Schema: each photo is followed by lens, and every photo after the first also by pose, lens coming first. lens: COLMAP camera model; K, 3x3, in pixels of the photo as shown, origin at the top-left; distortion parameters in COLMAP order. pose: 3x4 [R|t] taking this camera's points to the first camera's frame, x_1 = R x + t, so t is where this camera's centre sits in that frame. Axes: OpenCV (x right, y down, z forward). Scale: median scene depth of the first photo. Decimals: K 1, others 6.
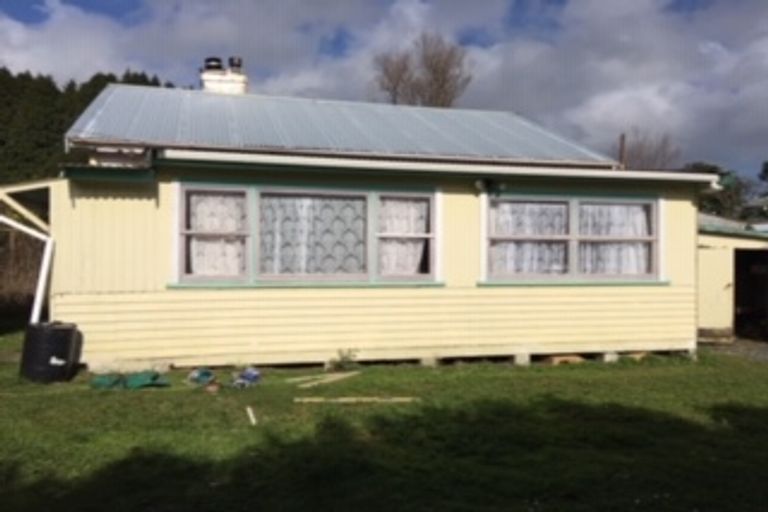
lens RADIAL K [[639.4, 0, 399.5], [0, 639.4, 243.4], [0, 0, 1]] dist [0.098893, -0.104484]
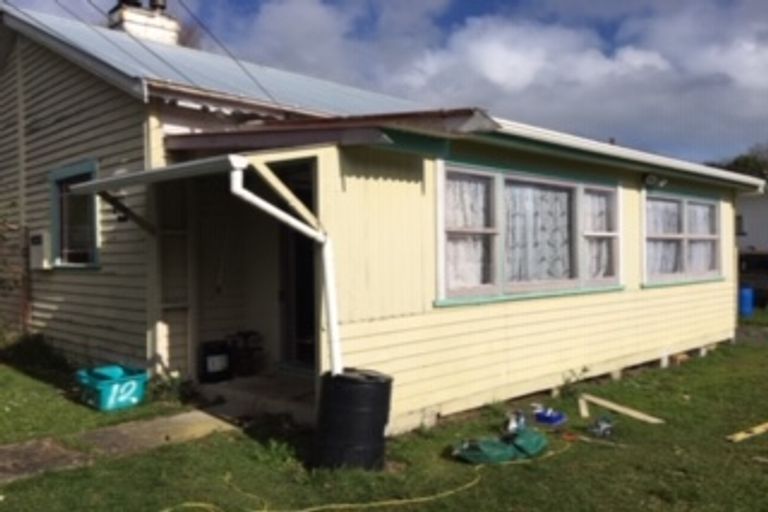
lens RADIAL K [[637.9, 0, 384.0], [0, 637.9, 256.0], [0, 0, 1]] dist [0.136834, -0.228988]
pose [[0.867845, -0.016538, 0.496559, -0.695277], [0.008820, 0.999801, 0.017885, -0.000635], [-0.496756, -0.011142, 0.867818, 0.380905]]
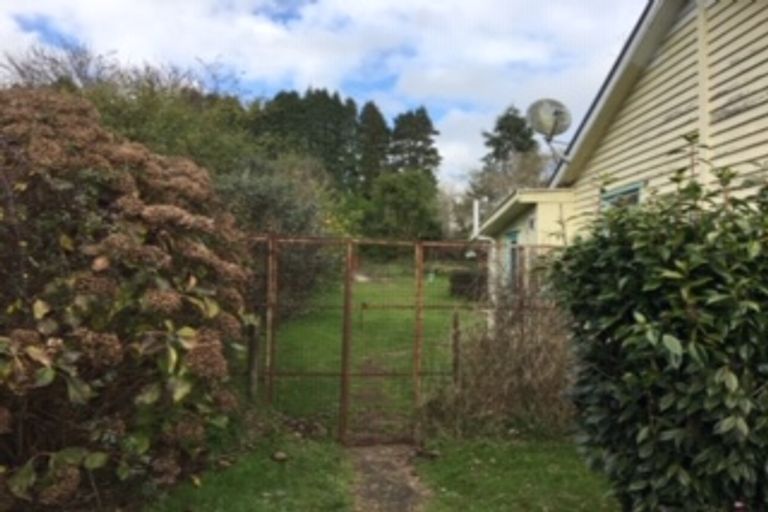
lens RADIAL K [[639.4, 0, 399.5], [0, 639.4, 243.4], [0, 0, 1]] dist [0.098893, -0.104484]
pose [[0.983921, 0.001827, -0.178593, -0.894283], [-0.008651, 0.999262, -0.037438, -0.011910], [0.178393, 0.038381, 0.983211, 0.783594]]
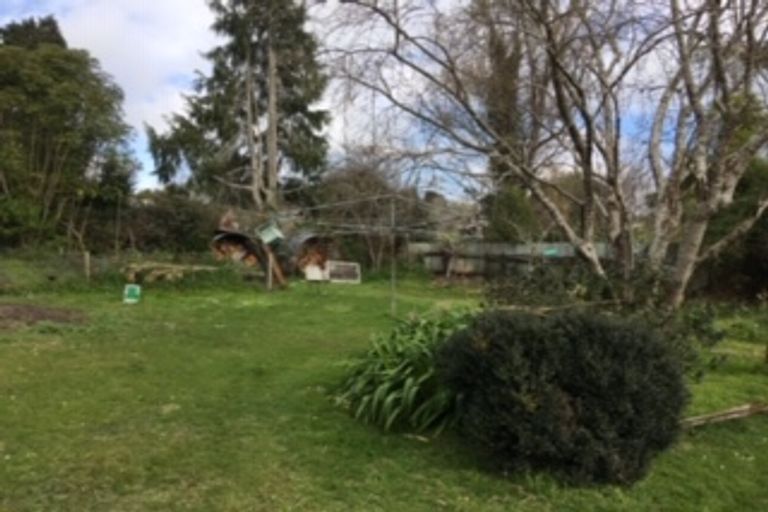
lens RADIAL K [[630.9, 0, 384.0], [0, 630.9, 256.0], [0, 0, 1]] dist [0.123065, -0.232458]
pose [[0.935588, 0.005244, 0.353054, -1.406640], [-0.002811, 0.999969, -0.007405, -0.034016], [-0.353082, 0.005935, 0.935574, 3.186473]]
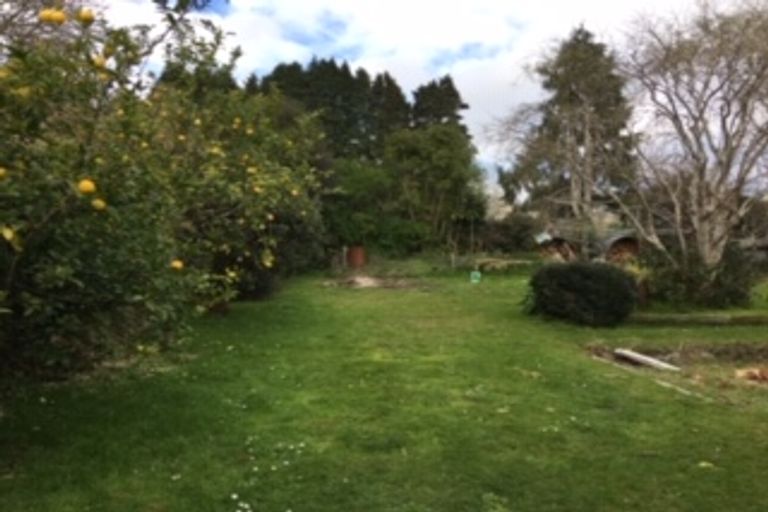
lens RADIAL K [[636.2, 0, 384.0], [0, 636.2, 256.0], [0, 0, 1]] dist [-0.006221, -0.001421]
pose [[0.969762, -0.023662, -0.242903, -1.155665], [0.019249, 0.999604, -0.020527, 0.009352], [0.243292, 0.015231, 0.969833, 2.241602]]
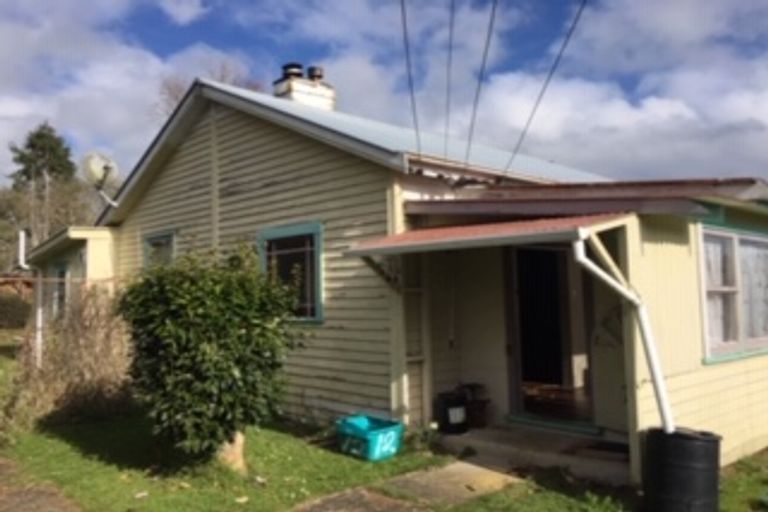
lens RADIAL K [[630.9, 0, 384.0], [0, 630.9, 256.0], [0, 0, 1]] dist [0.123065, -0.232458]
pose [[0.881631, 0.014738, 0.471709, -0.943371], [0.010498, 0.998652, -0.050824, -0.019940], [-0.471822, 0.049760, 0.880289, 0.474531]]
